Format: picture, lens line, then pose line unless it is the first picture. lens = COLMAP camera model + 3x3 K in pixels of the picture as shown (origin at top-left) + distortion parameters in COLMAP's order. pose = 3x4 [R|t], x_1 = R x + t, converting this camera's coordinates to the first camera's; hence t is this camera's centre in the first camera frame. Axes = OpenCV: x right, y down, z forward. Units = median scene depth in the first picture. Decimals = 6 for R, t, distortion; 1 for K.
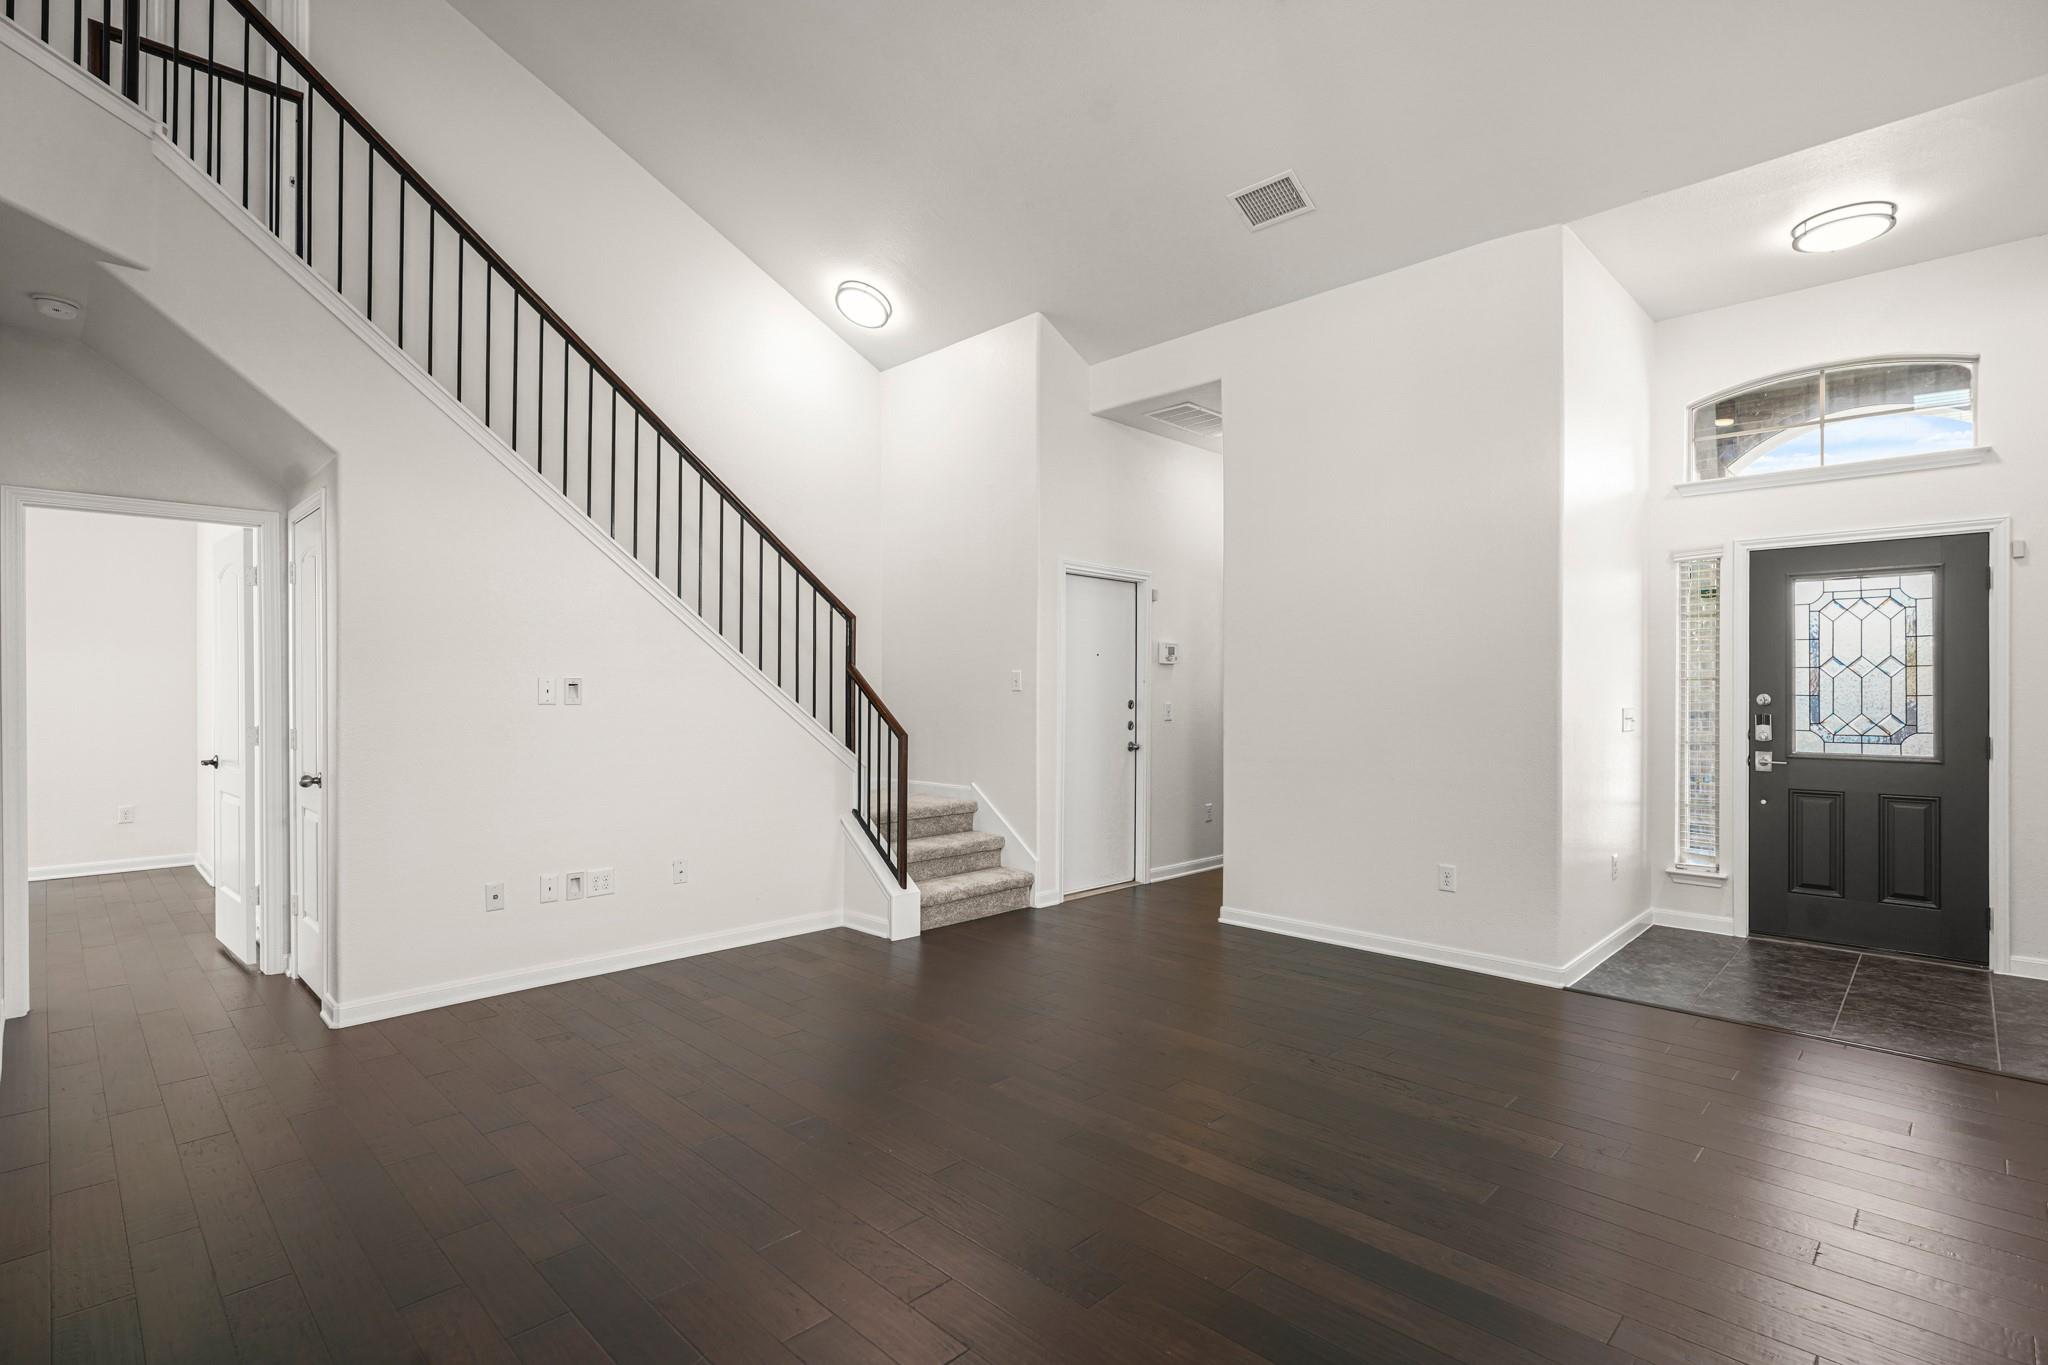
lens RADIAL K [[979.1, 0, 1025.0], [0, 979.1, 690.0], [0, 0, 1]] dist [-0.001438, -0.000352]
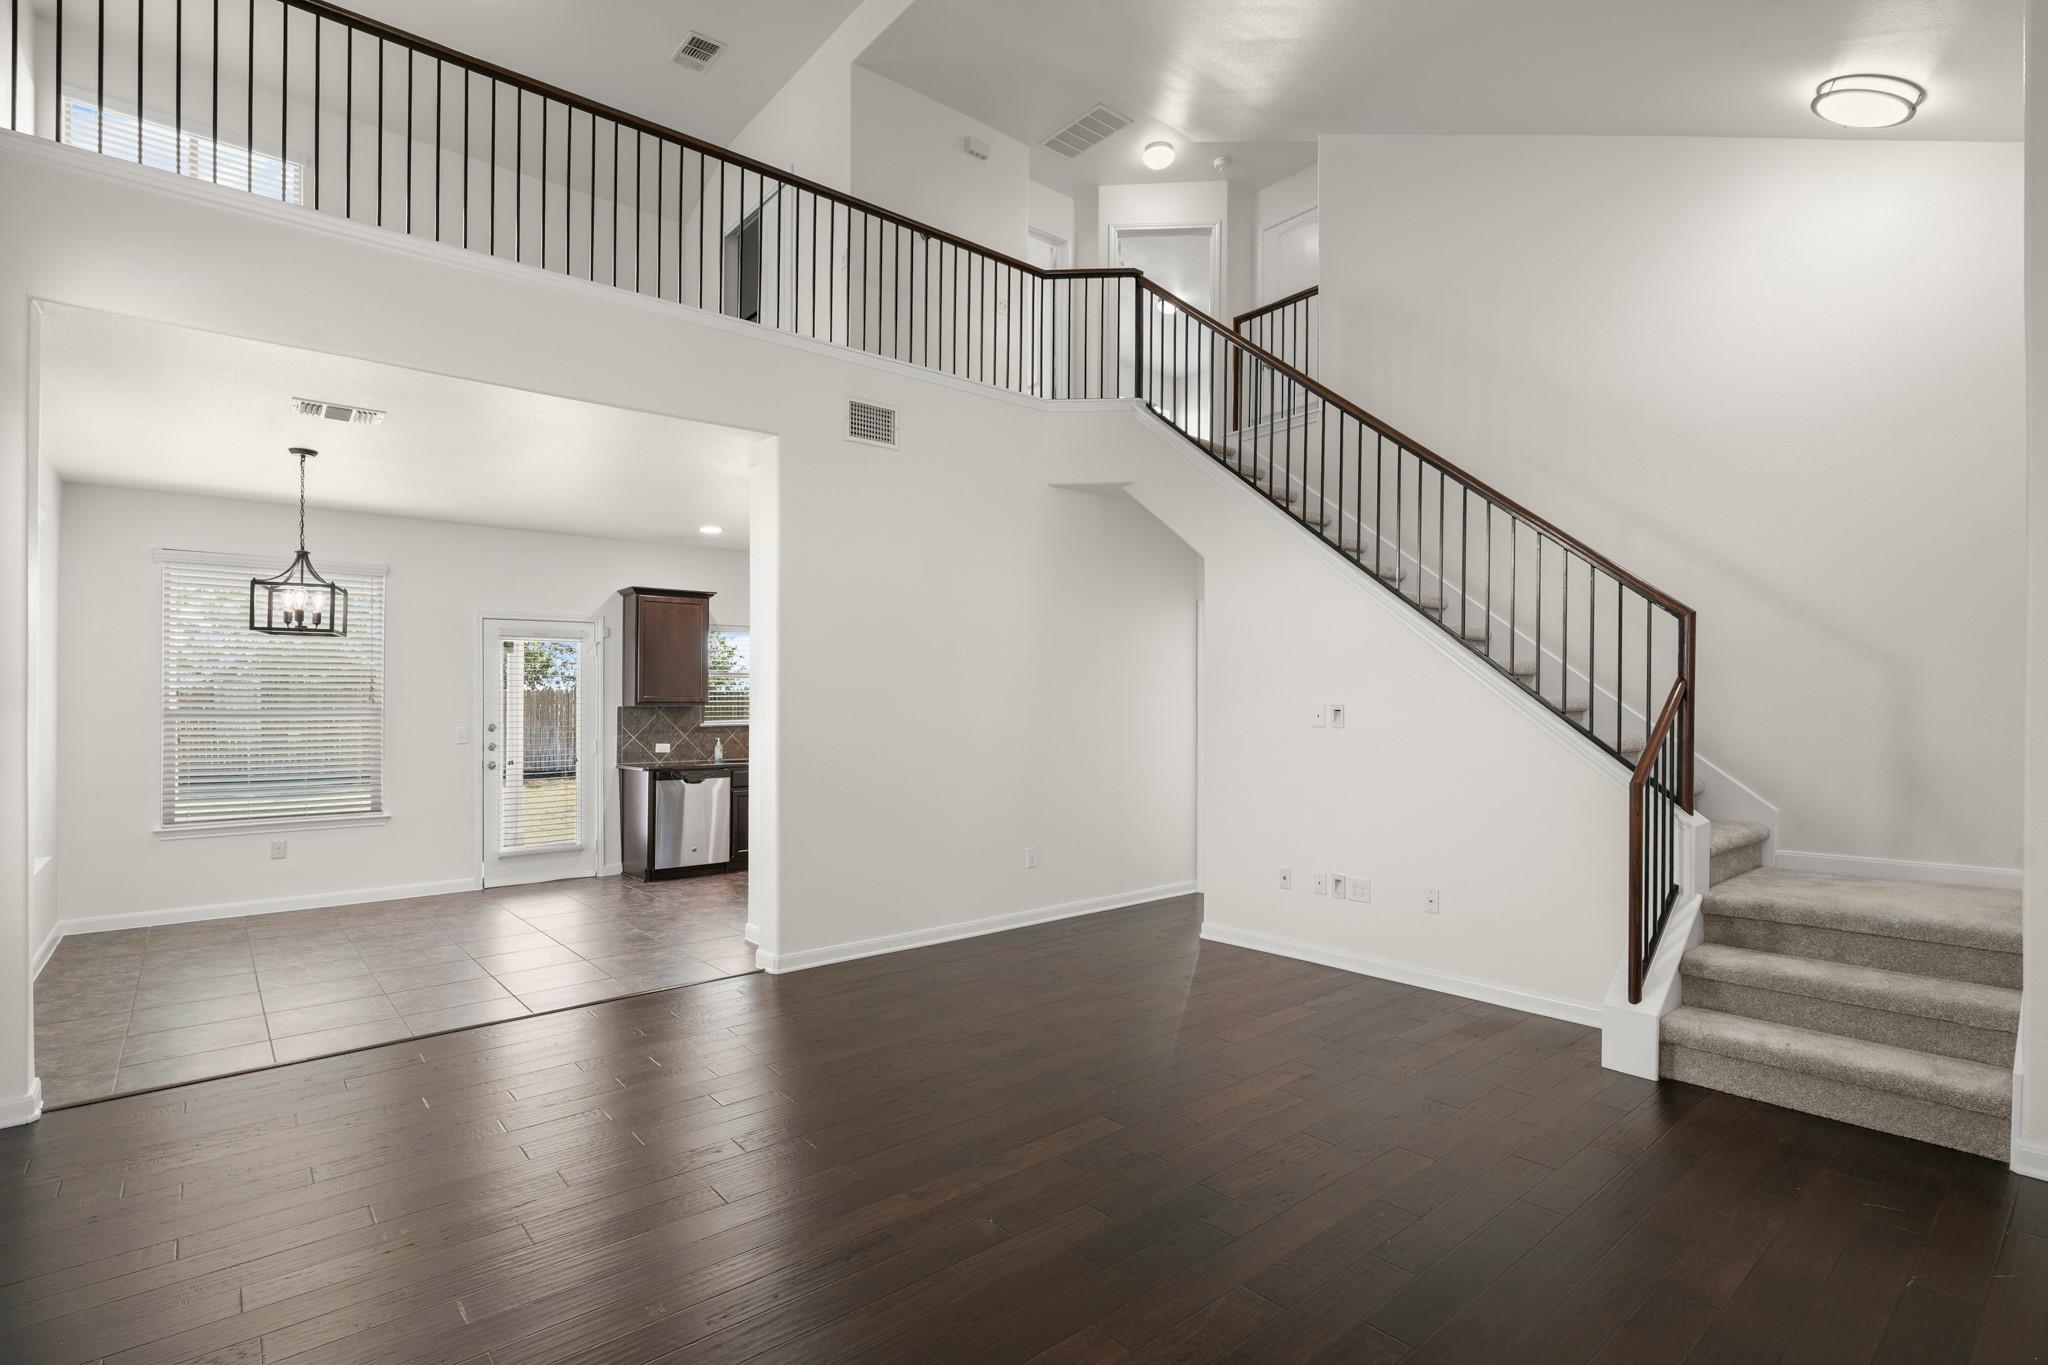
lens RADIAL K [[979.1, 0, 1028.5], [0, 979.1, 698.3], [0, 0, 1]] dist [-0.001438, -0.000352]
pose [[-0.086959, -0.006013, -0.996194, 0.602739], [0.004316, 0.999970, -0.006413, -0.011682], [0.996203, -0.004858, -0.086930, 0.625779]]
